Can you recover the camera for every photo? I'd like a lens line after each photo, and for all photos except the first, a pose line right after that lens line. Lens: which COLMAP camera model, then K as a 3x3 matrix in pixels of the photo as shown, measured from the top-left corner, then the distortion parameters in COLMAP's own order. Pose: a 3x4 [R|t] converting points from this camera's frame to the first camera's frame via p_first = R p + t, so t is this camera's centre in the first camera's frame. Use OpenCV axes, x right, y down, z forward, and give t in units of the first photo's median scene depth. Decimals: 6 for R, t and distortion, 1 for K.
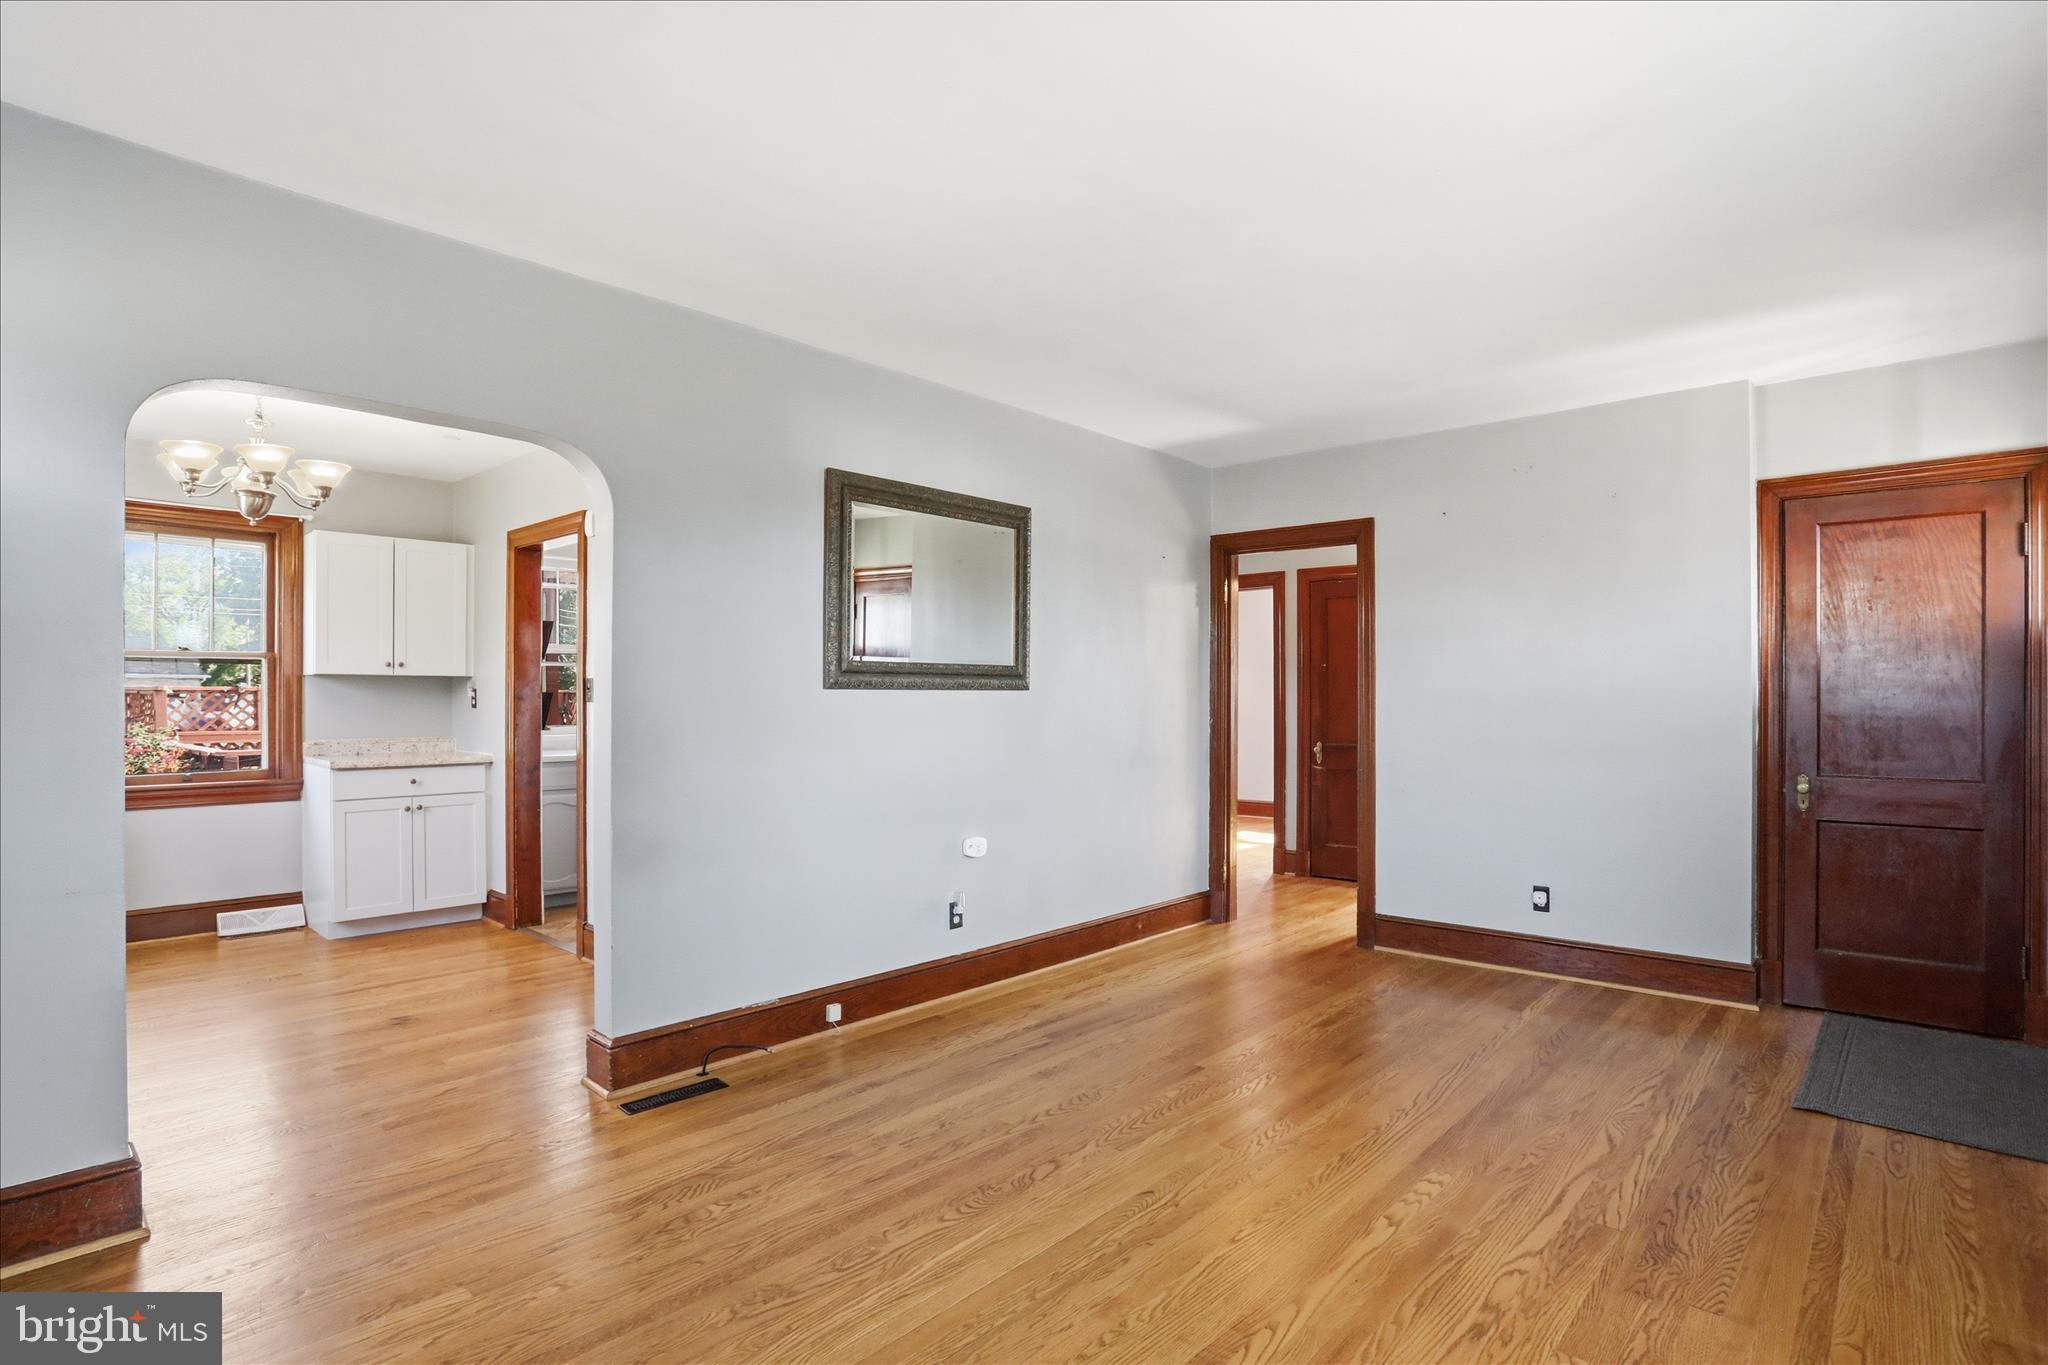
lens RADIAL K [[1017.1, 0, 1027.7], [0, 1017.1, 687.8], [0, 0, 1]] dist [-0.086089, 0.042288]
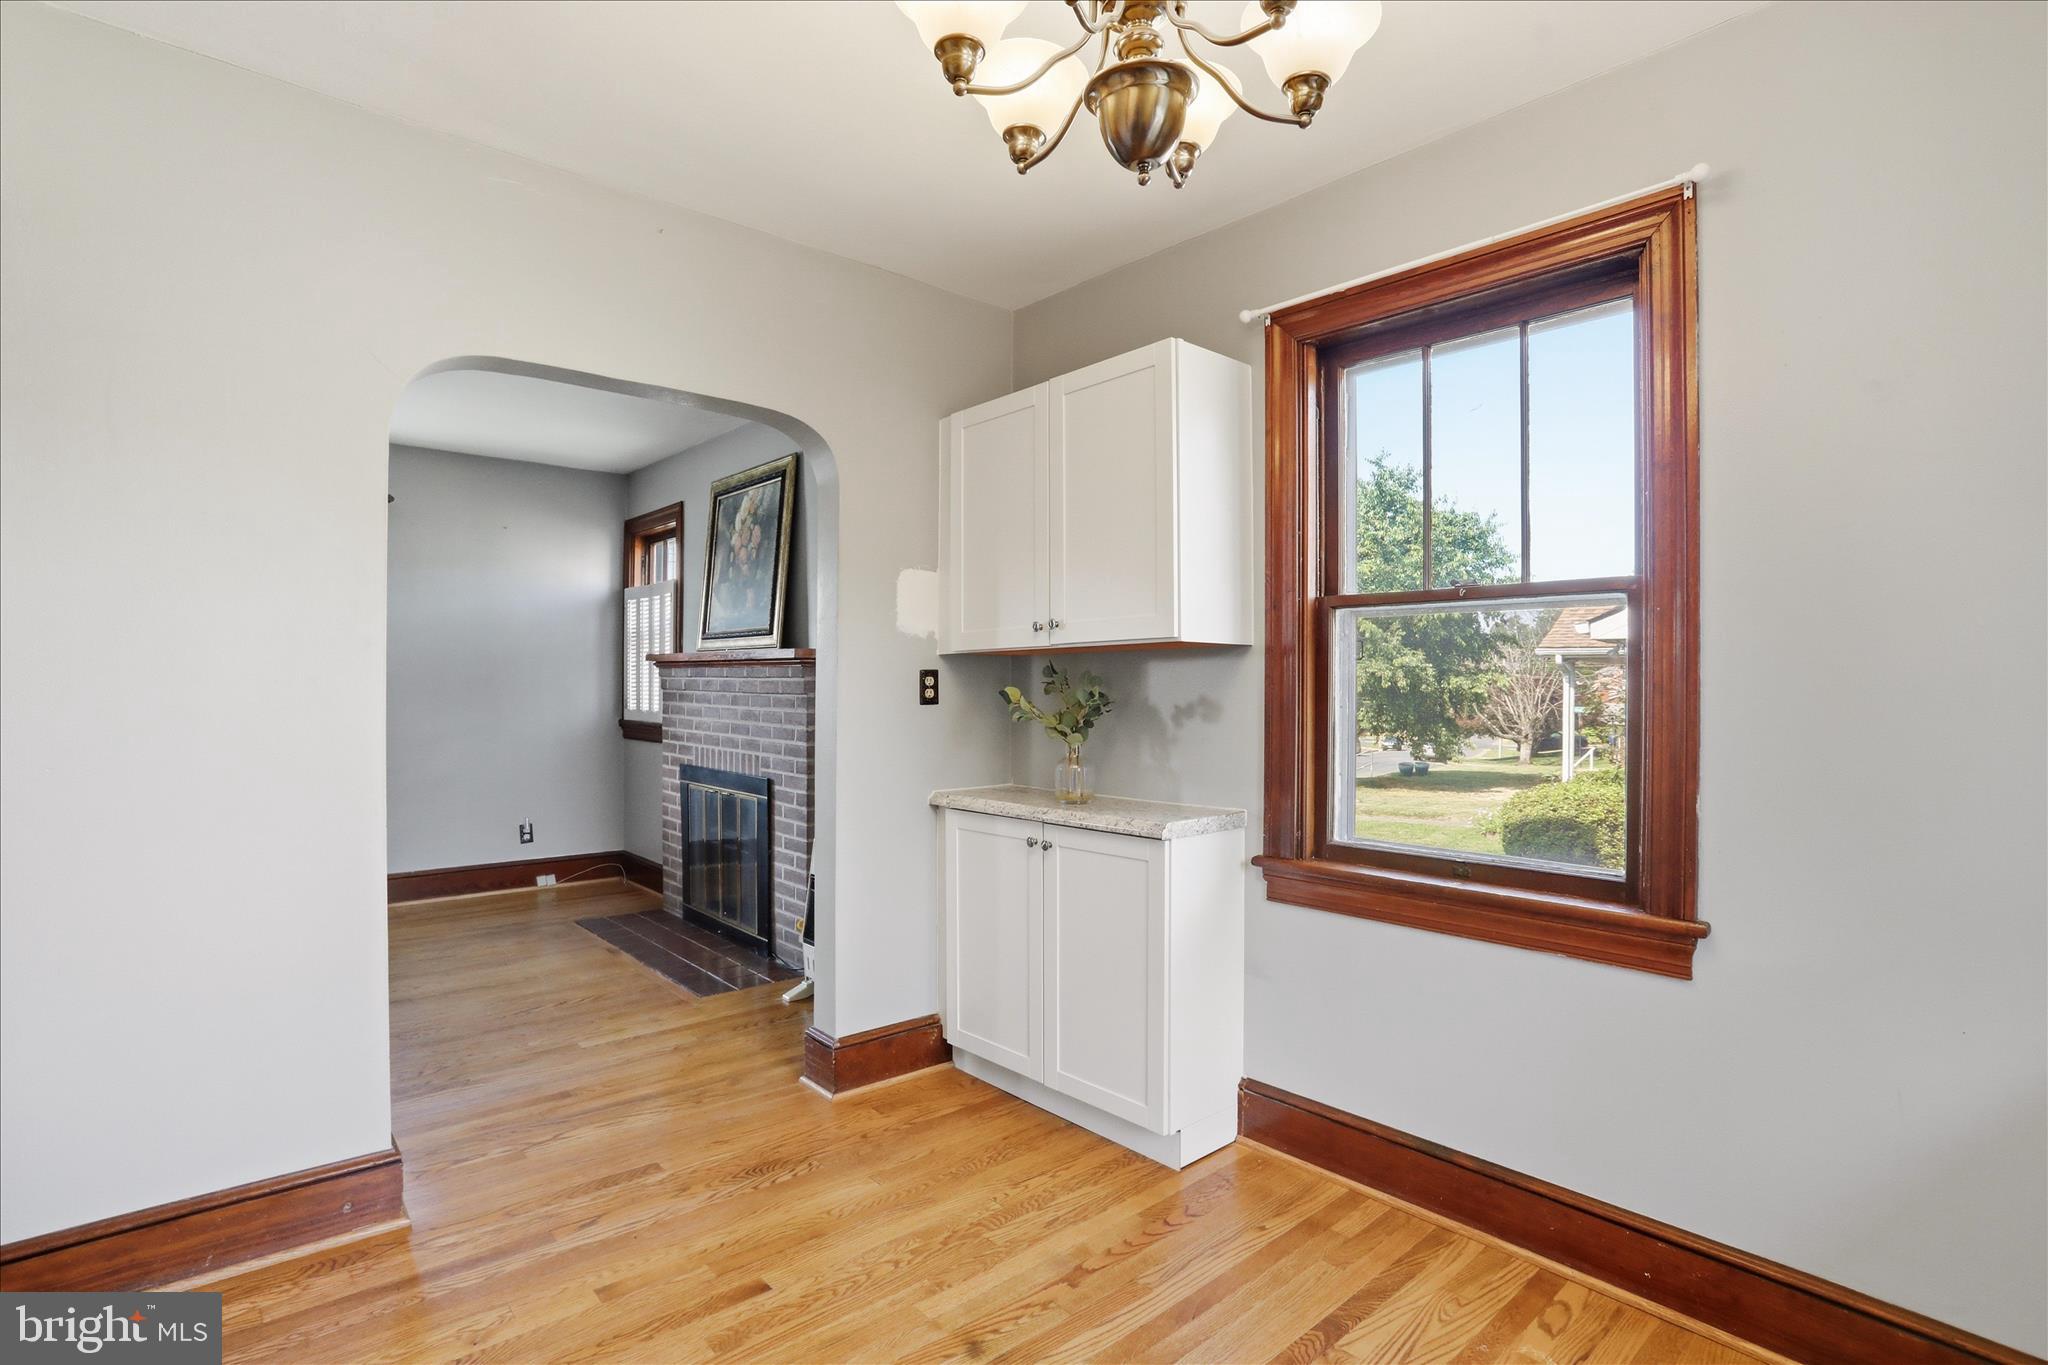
lens RADIAL K [[1017.1, 0, 1027.7], [0, 1017.1, 687.8], [0, 0, 1]] dist [-0.086089, 0.042288]
pose [[-0.992859, -0.007311, 0.119069, -0.855101], [-0.008091, 0.999949, -0.006072, 0.012607], [-0.119018, -0.006992, -0.992867, 1.450824]]
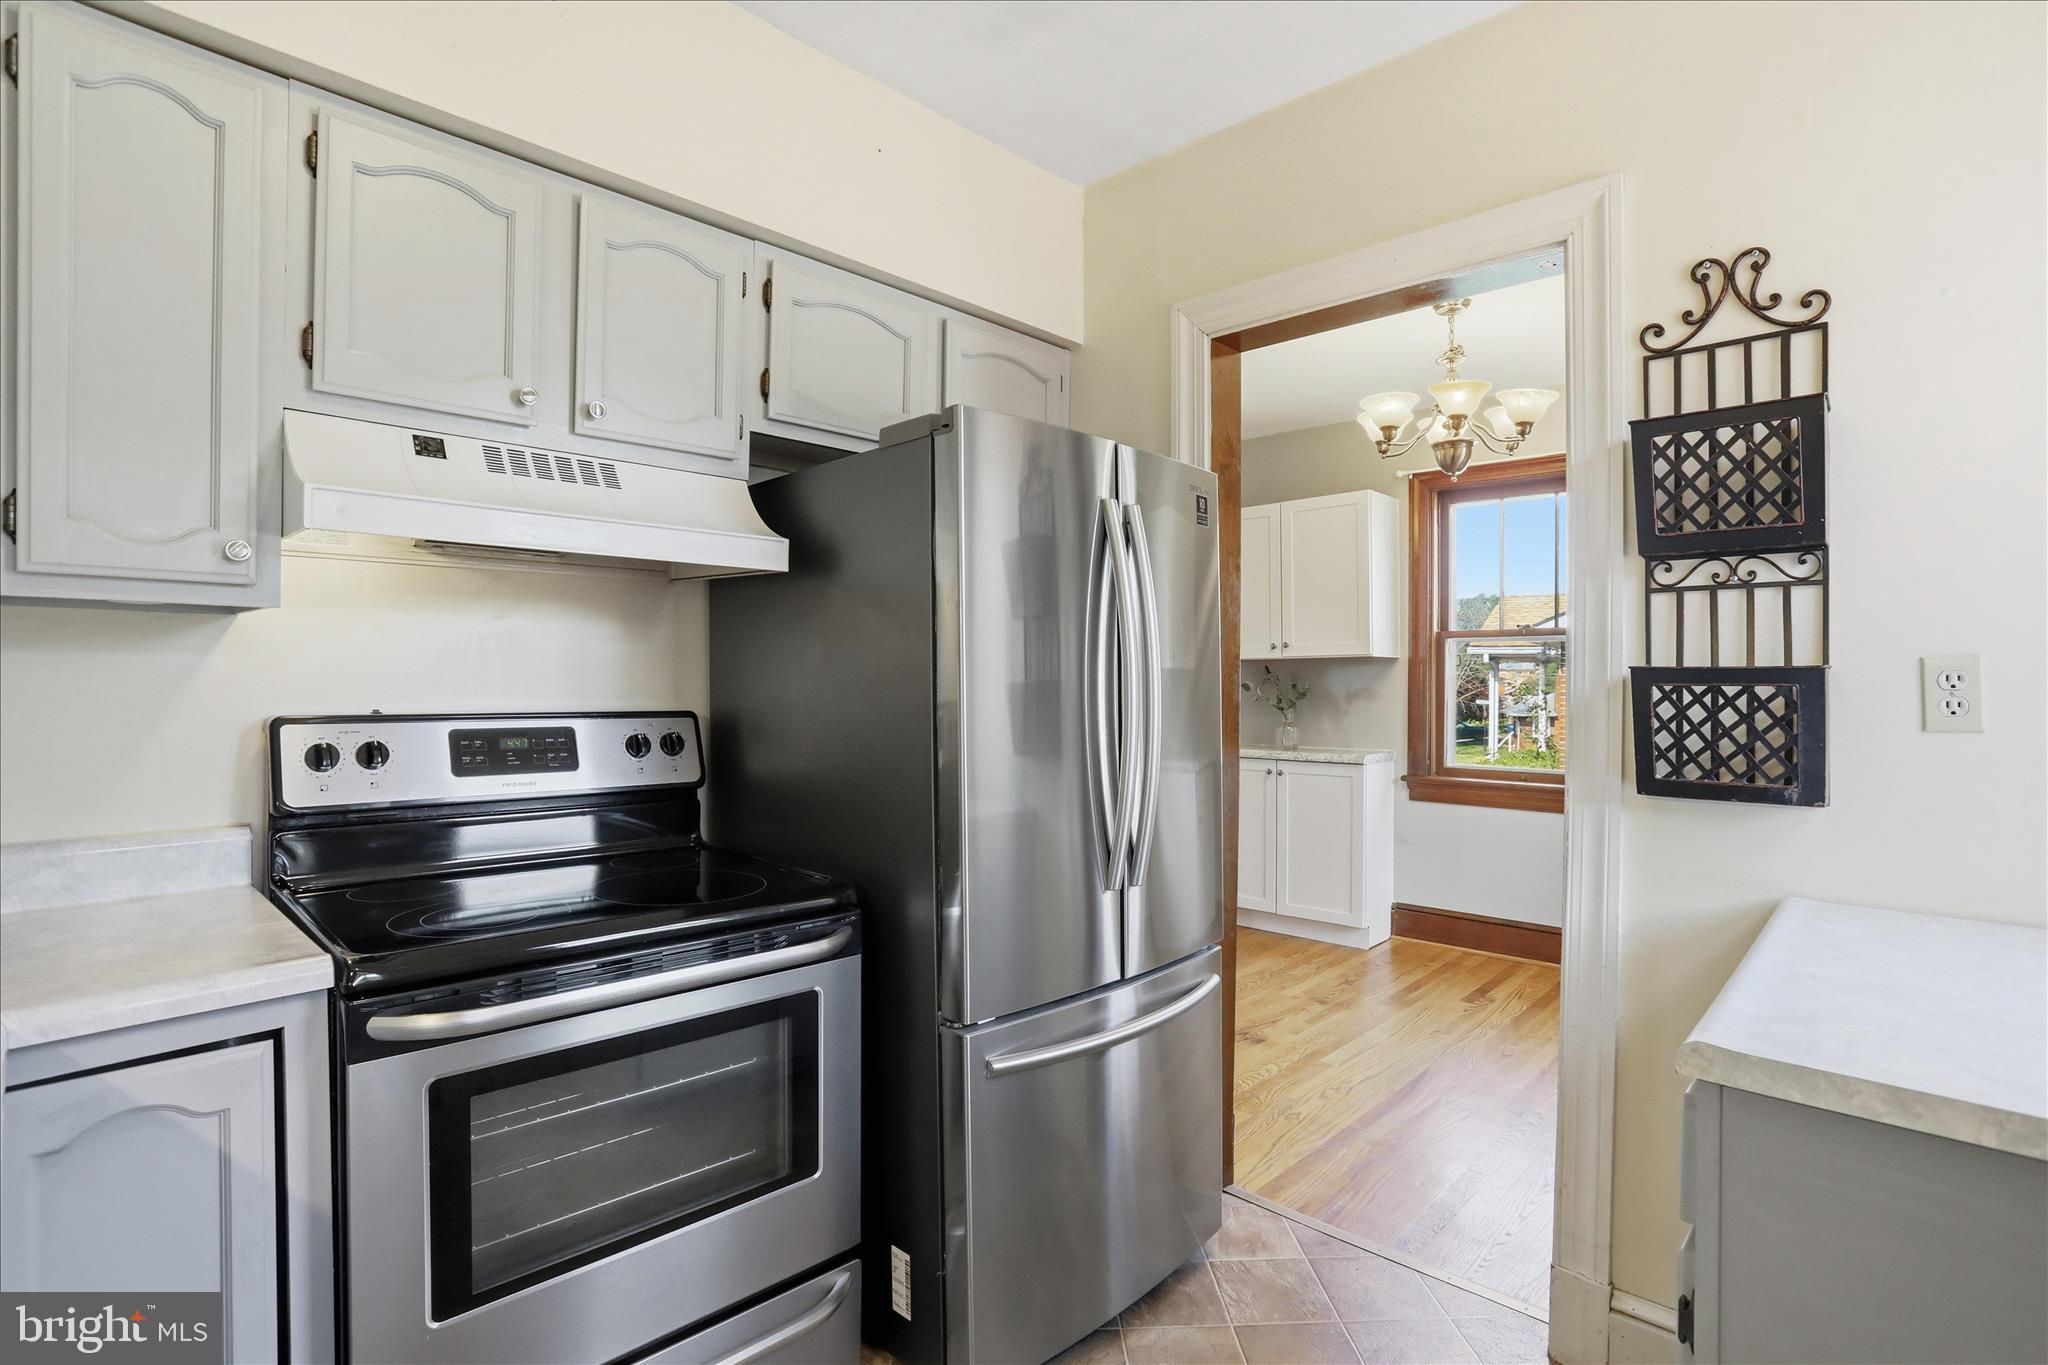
lens RADIAL K [[998.1, 0, 1035.8], [0, 998.1, 687.8], [0, 0, 1]] dist [-0.077723, 0.033552]
pose [[-0.999445, -0.008607, 0.032169, -0.495111], [-0.008622, 0.999963, -0.000333, 0.018845], [-0.032165, -0.000610, -0.999482, 2.004719]]
